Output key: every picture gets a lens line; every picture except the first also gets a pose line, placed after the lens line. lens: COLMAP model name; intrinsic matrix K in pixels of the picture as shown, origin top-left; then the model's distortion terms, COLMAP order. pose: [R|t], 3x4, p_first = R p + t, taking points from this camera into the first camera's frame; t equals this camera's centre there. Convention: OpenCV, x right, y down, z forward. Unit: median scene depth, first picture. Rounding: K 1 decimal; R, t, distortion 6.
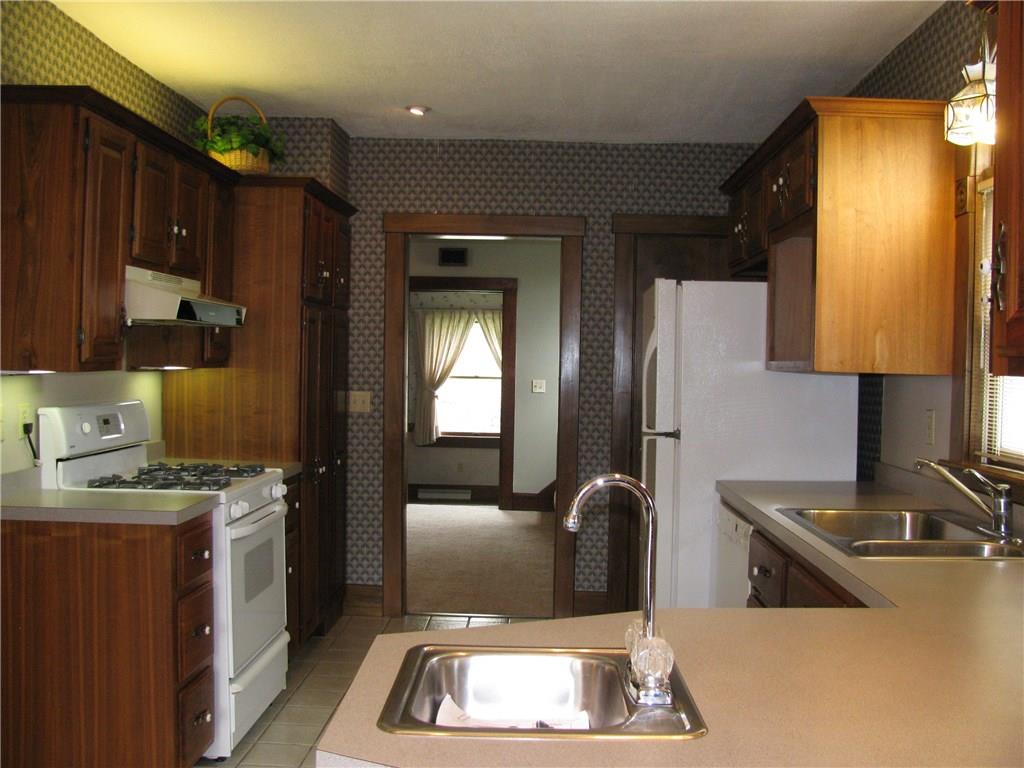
lens RADIAL K [[1054.6, 0, 512.0], [0, 1054.6, 384.0], [0, 0, 1]] dist [-0.233907, 0.282082]
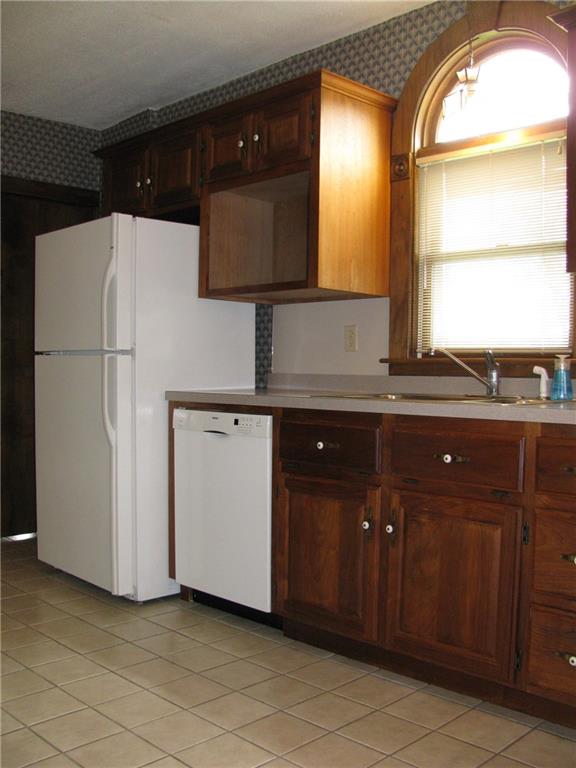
lens RADIAL K [[791.0, 0, 288.0], [0, 791.0, 384.0], [0, 0, 1]] dist [-0.233907, 0.282082]
pose [[0.687480, -0.030364, 0.725568, -0.342537], [0.014680, 0.999502, 0.027918, 0.061747], [-0.726055, -0.008542, 0.687584, 0.297240]]
